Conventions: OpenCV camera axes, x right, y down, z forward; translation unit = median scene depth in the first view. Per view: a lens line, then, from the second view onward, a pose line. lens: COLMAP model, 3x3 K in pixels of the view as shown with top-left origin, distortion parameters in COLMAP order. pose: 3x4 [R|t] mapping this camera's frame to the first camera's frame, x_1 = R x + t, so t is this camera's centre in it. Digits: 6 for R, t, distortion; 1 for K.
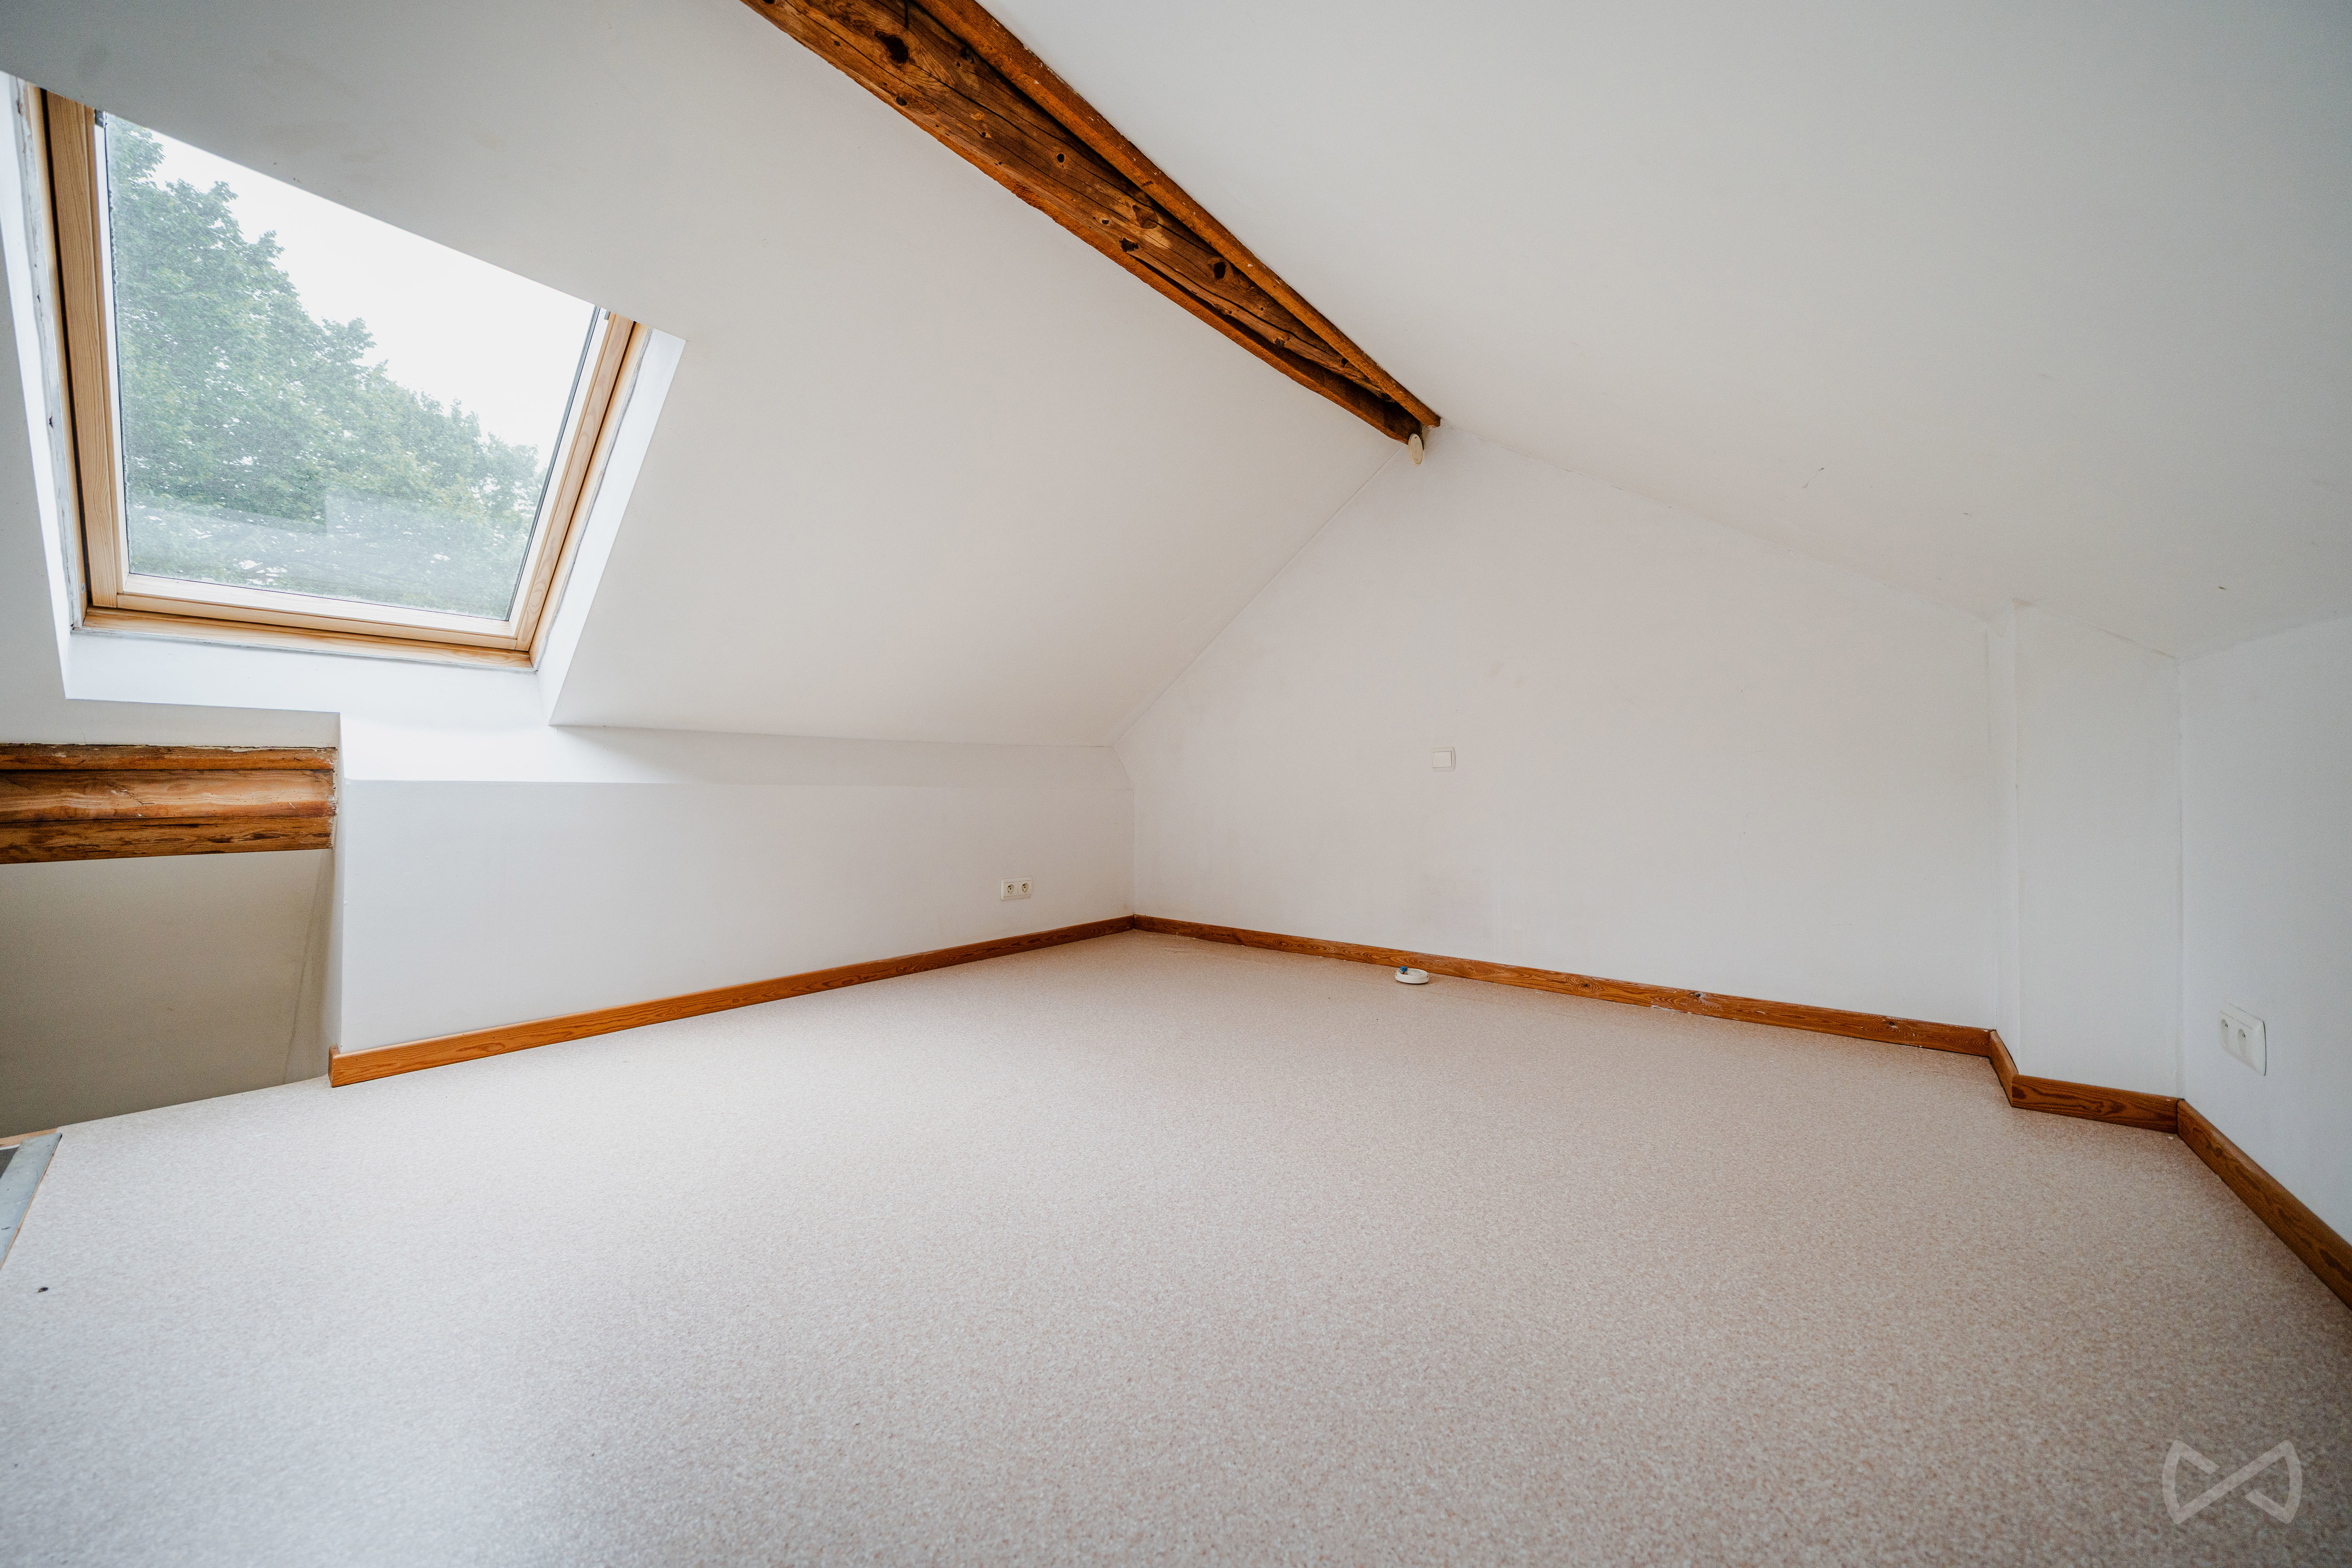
lens RADIAL K [[803.0, 0, 1165.9], [0, 803.0, 786.4], [0, 0, 1]] dist [-0.003195, -0.000025]
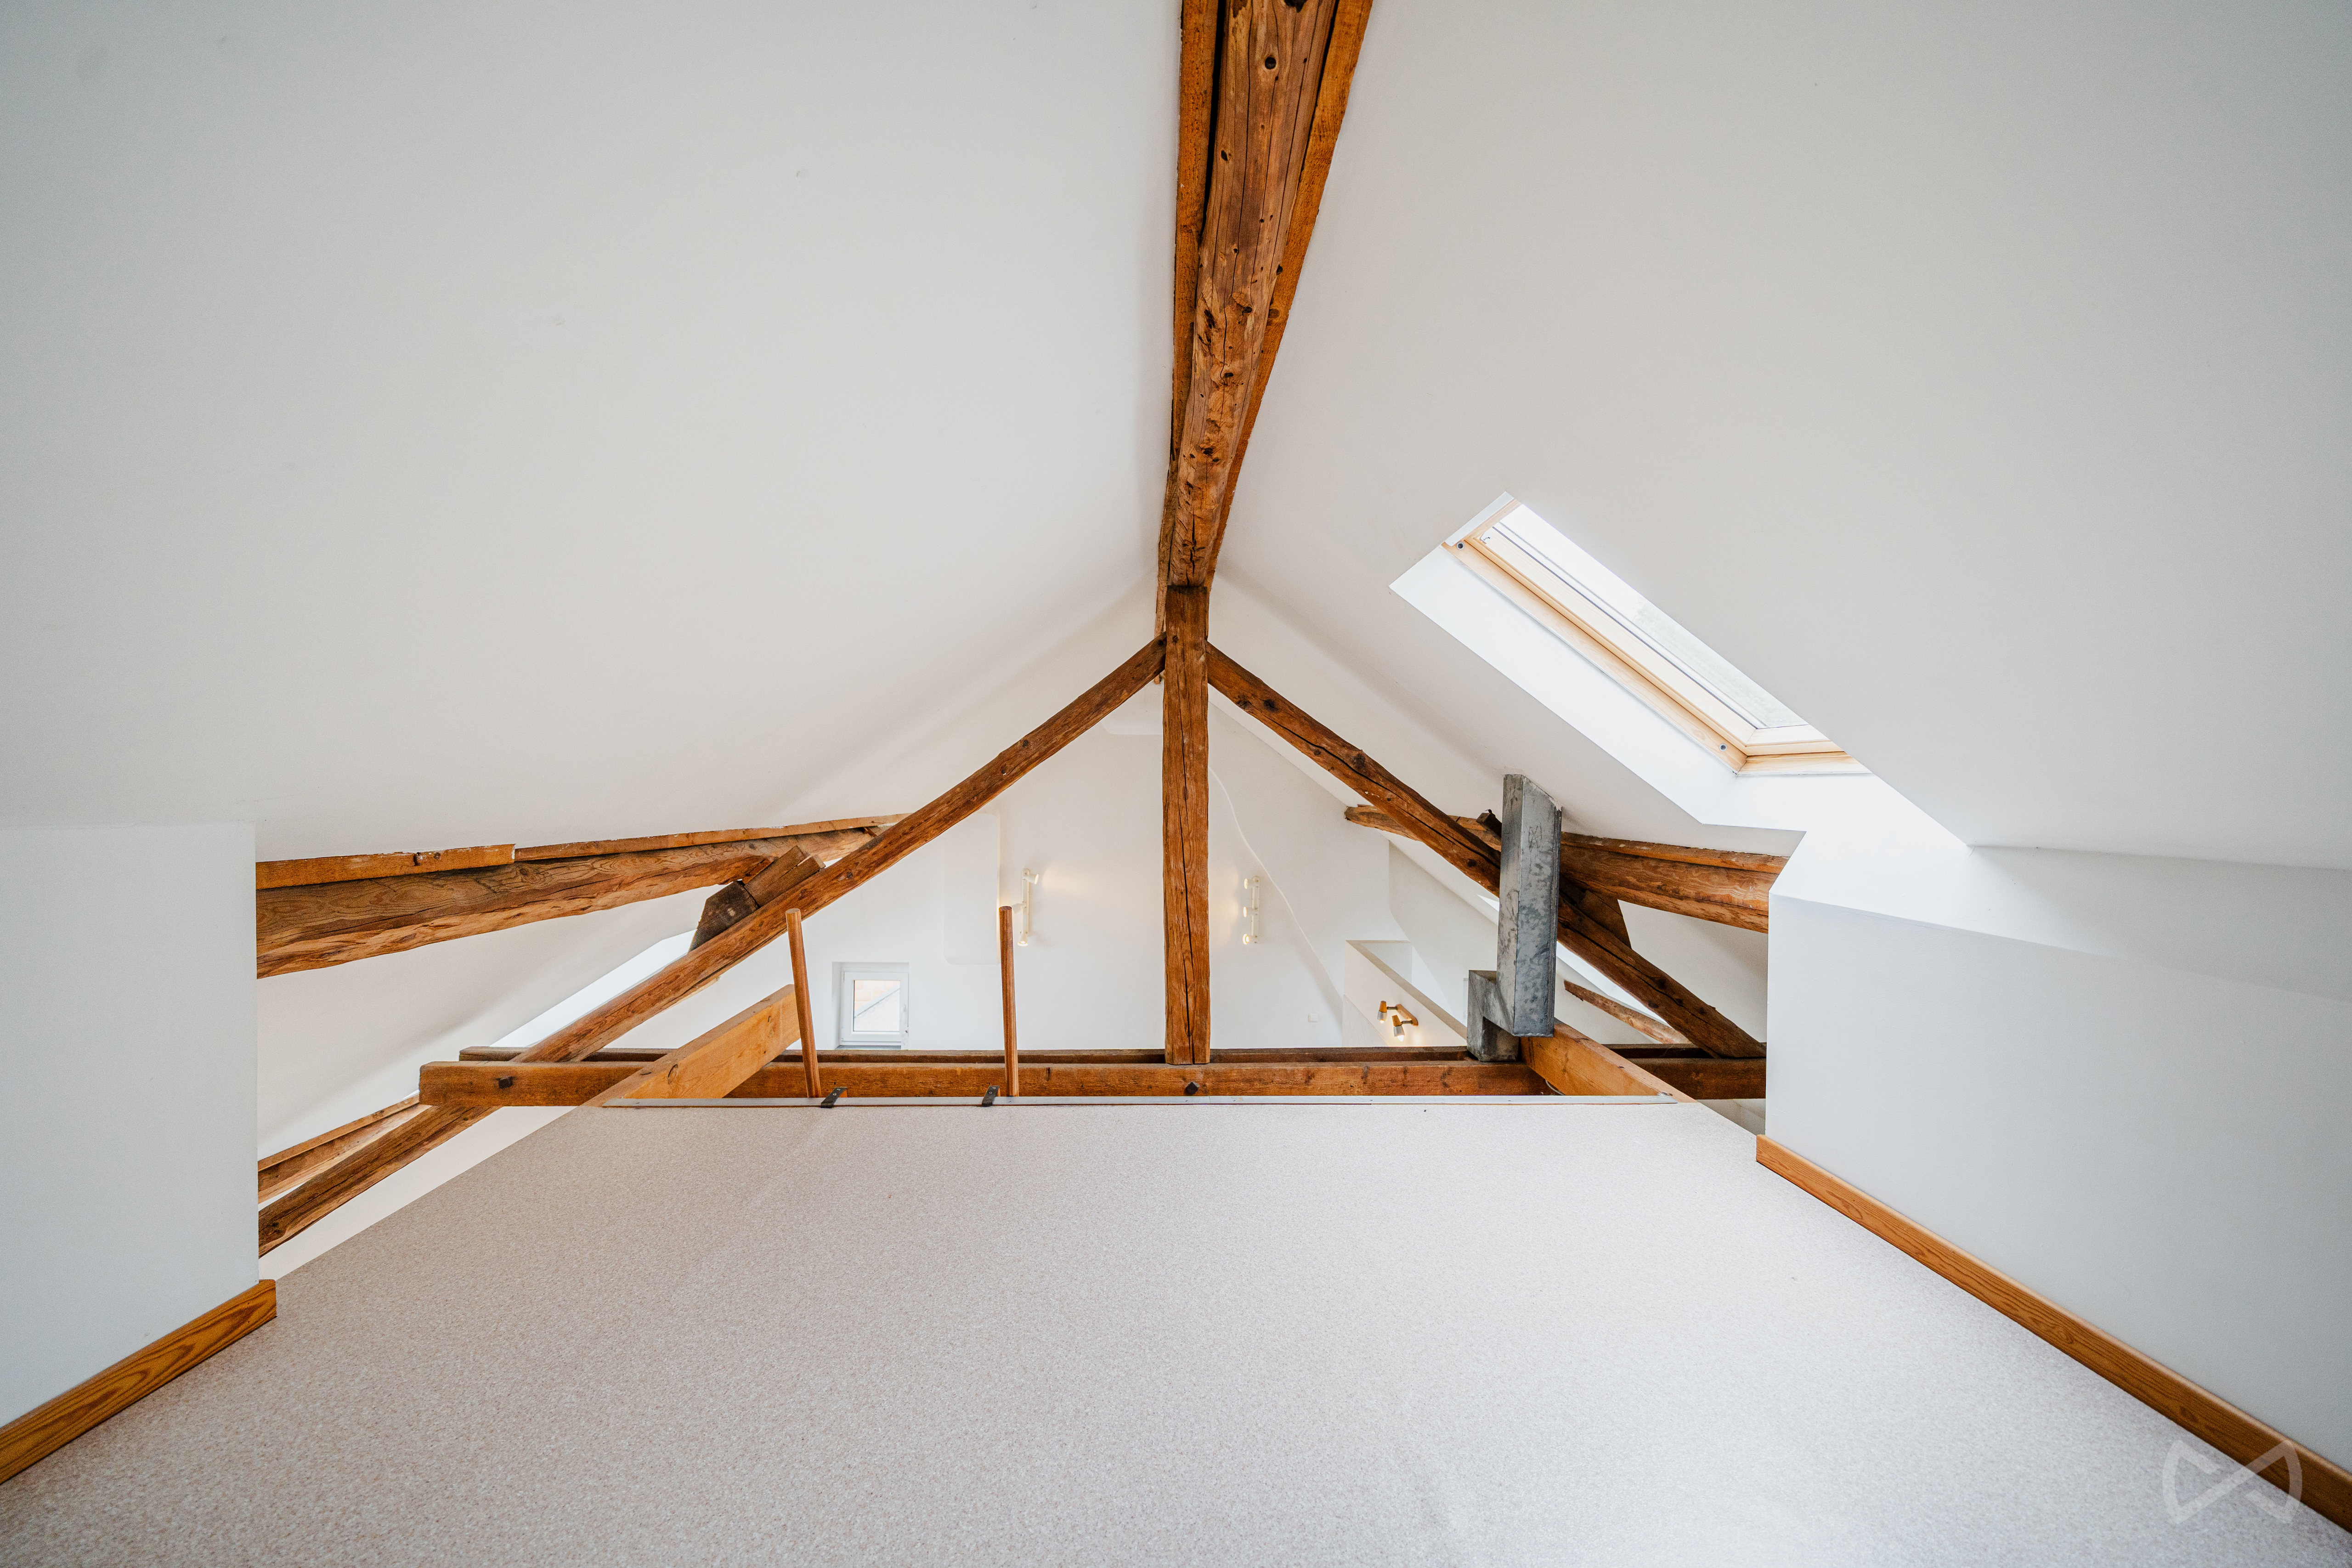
lens RADIAL K [[803.0, 0, 1173.4], [0, 803.0, 779.8], [0, 0, 1]] dist [-0.003195, -0.000025]
pose [[-0.749760, -0.009017, -0.661648, 0.370135], [-0.005949, 0.999959, -0.006887, -0.166657], [0.661683, -0.001228, -0.749783, 1.402656]]
